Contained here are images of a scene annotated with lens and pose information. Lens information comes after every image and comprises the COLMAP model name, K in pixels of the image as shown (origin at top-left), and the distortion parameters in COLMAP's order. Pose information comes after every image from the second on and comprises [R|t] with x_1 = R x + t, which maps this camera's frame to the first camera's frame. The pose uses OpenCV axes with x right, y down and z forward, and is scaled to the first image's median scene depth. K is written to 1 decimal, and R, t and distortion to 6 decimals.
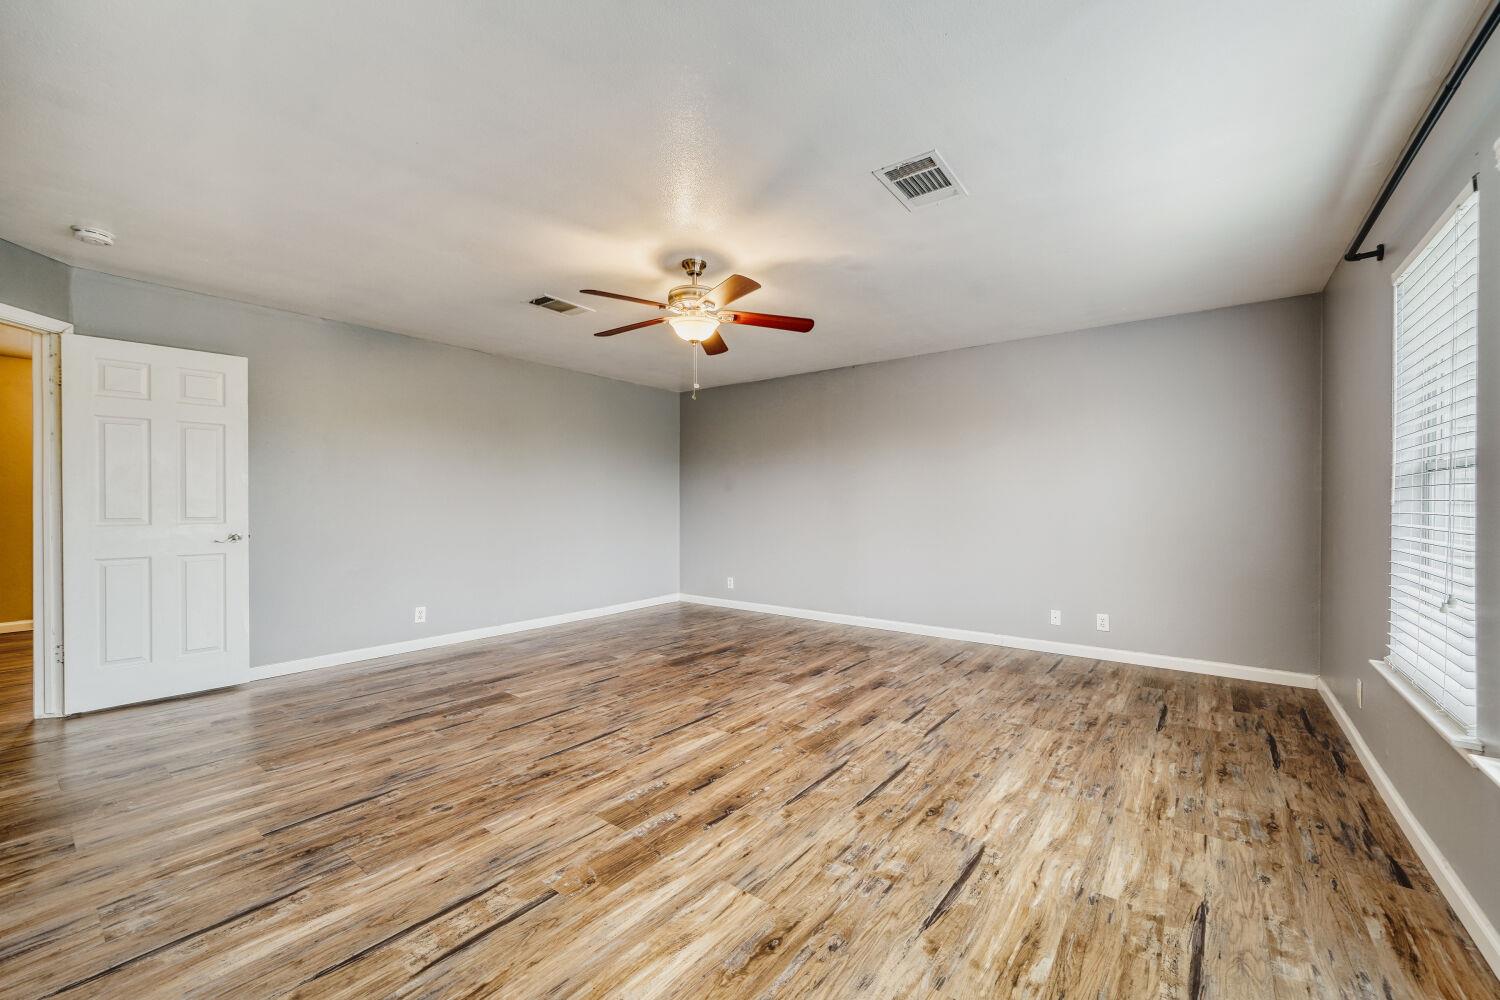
lens RADIAL K [[592.3, 0, 756.8], [0, 592.3, 498.9], [0, 0, 1]] dist [-0.013318, 0.003445]
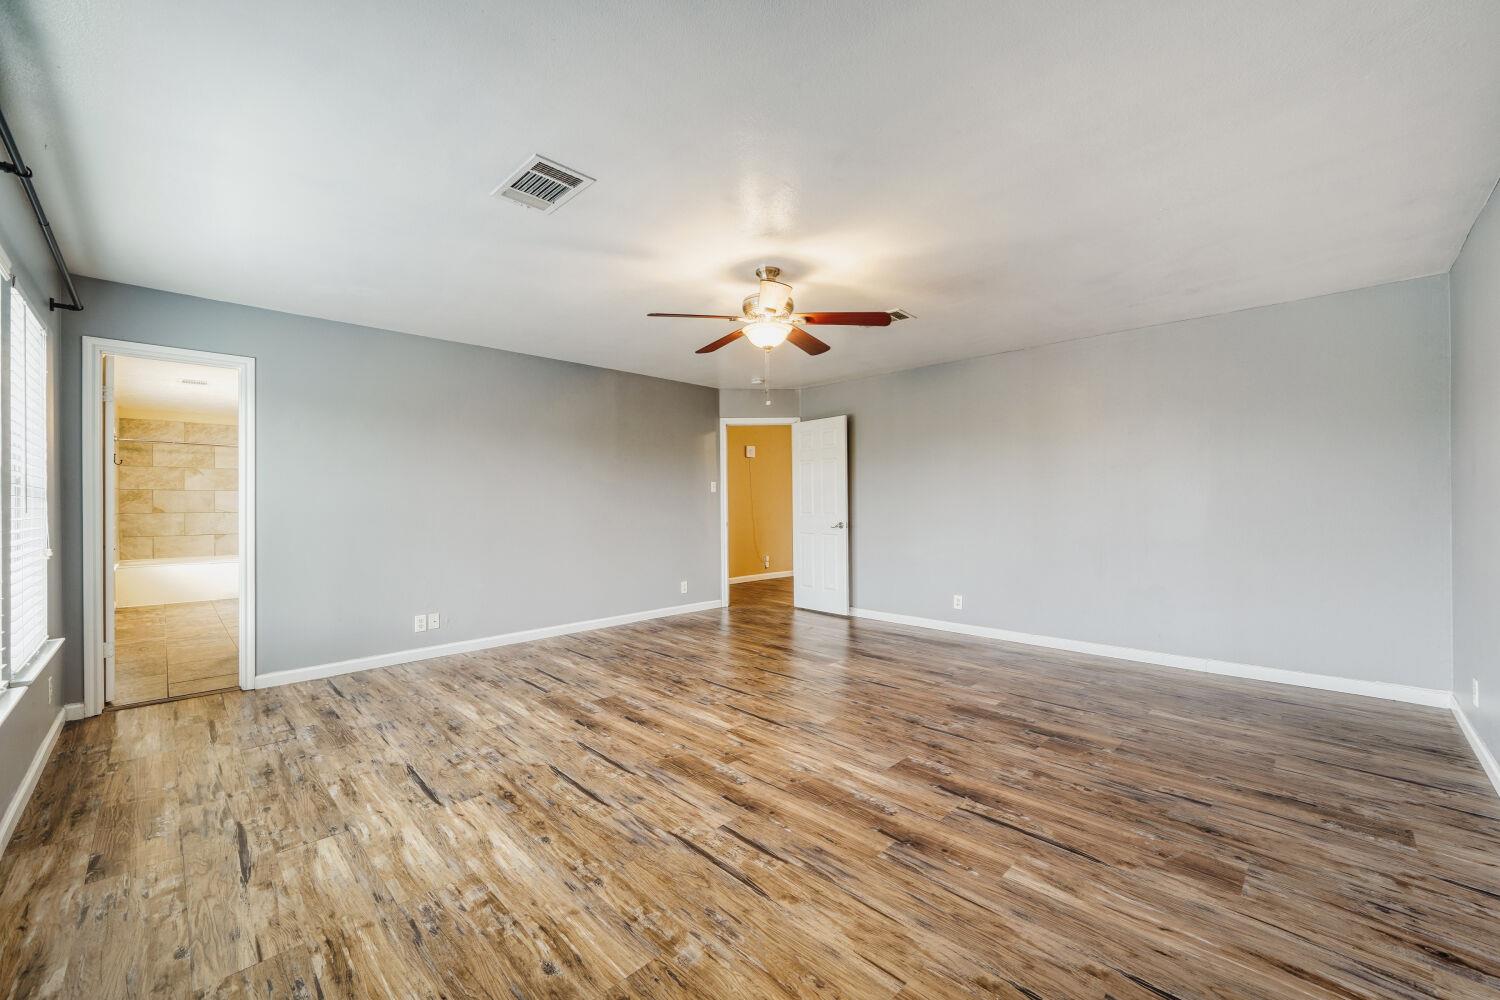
lens RADIAL K [[592.3, 0, 750.1], [0, 592.3, 502.3], [0, 0, 1]] dist [-0.013318, 0.003445]
pose [[-0.133394, 0.000380, -0.991063, 0.934023], [0.010033, 0.999949, -0.000967, -0.000916], [0.991012, -0.010073, -0.133391, 1.132707]]
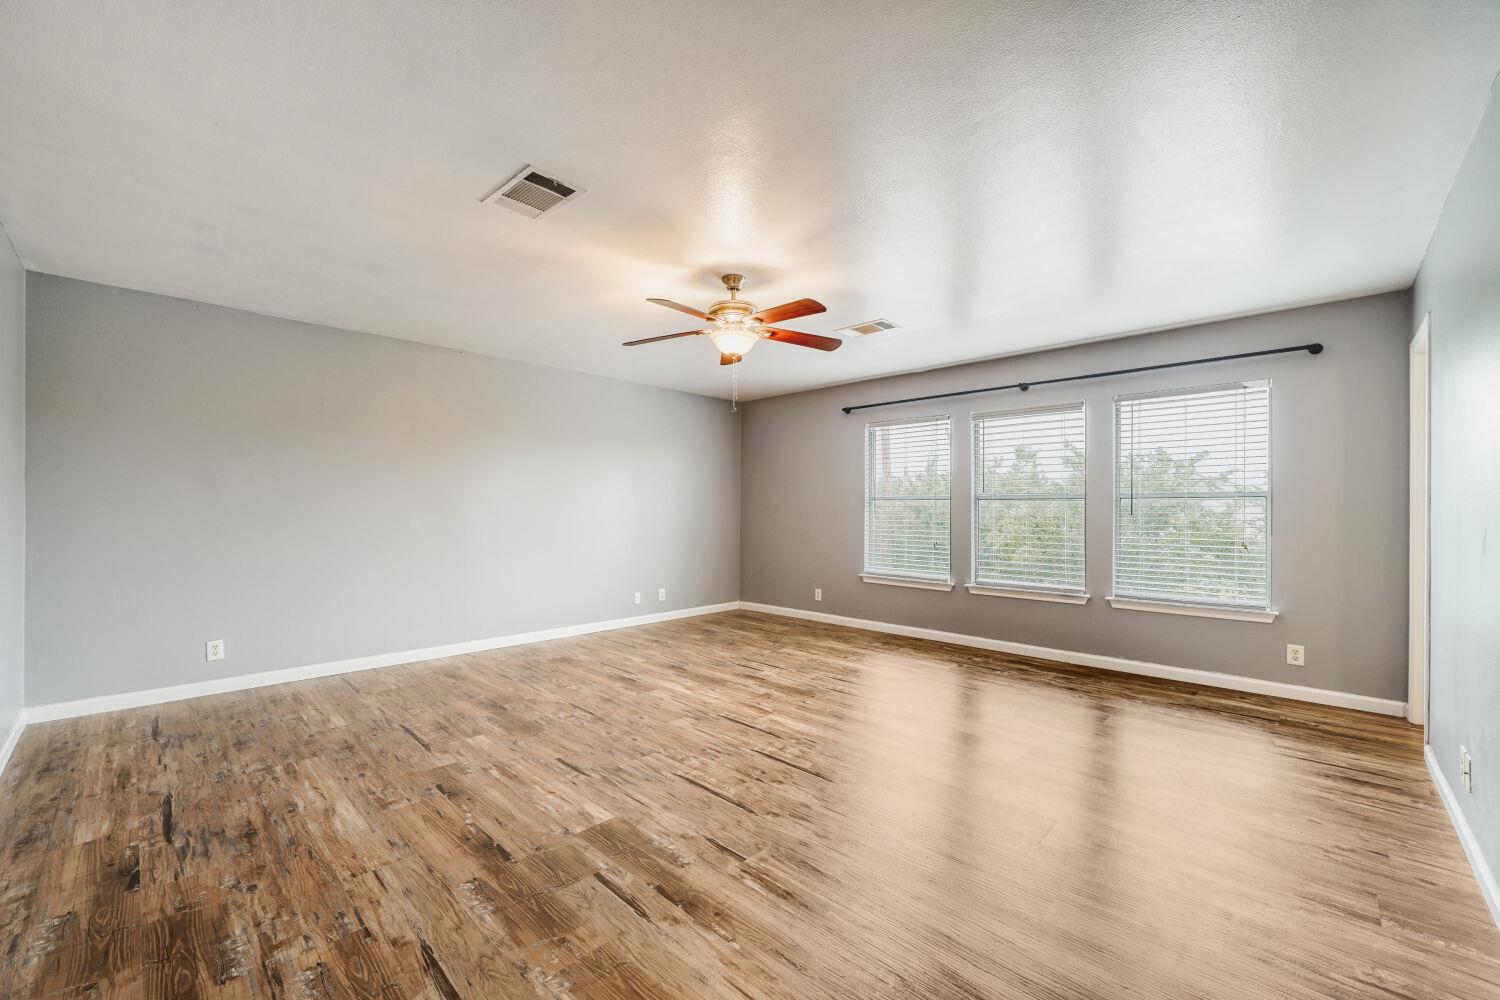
lens RADIAL K [[592.3, 0, 738.3], [0, 592.3, 510.1], [0, 0, 1]] dist [-0.013318, 0.003445]
pose [[0.128833, 0.000599, 0.991666, -1.153143], [-0.009736, 0.999952, 0.000660, -0.001669], [-0.991619, -0.009740, 0.128832, 0.884012]]
